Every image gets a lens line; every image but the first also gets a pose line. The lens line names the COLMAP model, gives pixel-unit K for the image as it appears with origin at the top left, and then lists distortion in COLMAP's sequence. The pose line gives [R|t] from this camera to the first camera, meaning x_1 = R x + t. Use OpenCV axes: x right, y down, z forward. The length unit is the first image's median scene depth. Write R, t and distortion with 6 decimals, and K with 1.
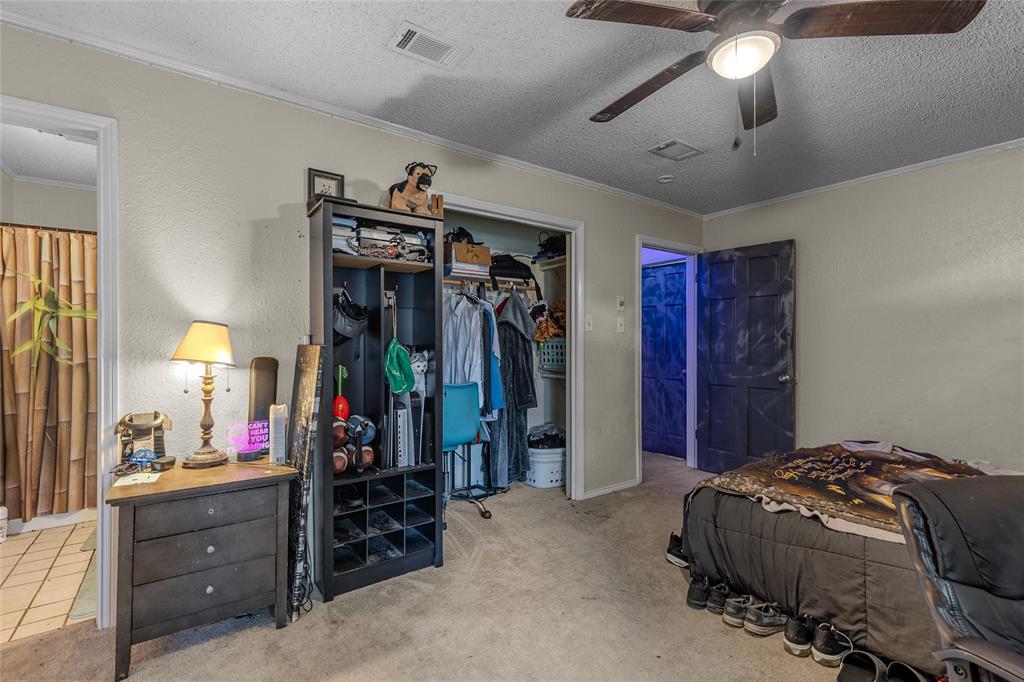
lens RADIAL K [[460.9, 0, 520.1], [0, 460.9, 344.4], [0, 0, 1]] dist [0.007574, -0.002023]
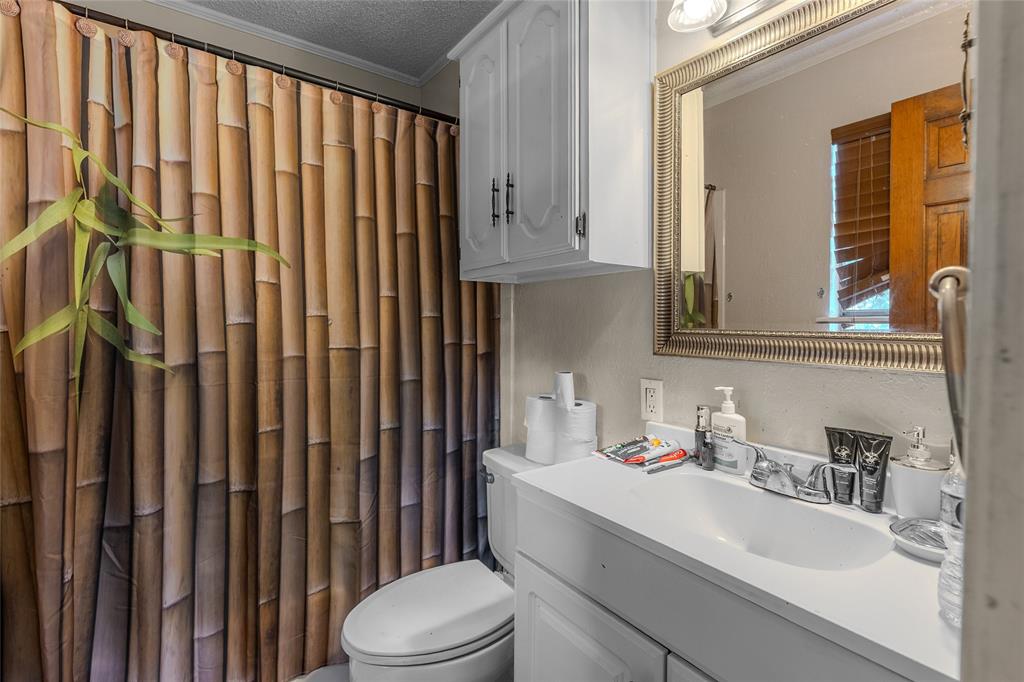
lens RADIAL K [[460.9, 0, 502.9], [0, 460.9, 332.5], [0, 0, 1]] dist [0.007574, -0.002023]
pose [[0.999956, 0.005677, -0.007471, -0.678602], [-0.005552, 0.999845, 0.016685, 0.003501], [0.007565, -0.016642, 0.999833, 0.609346]]
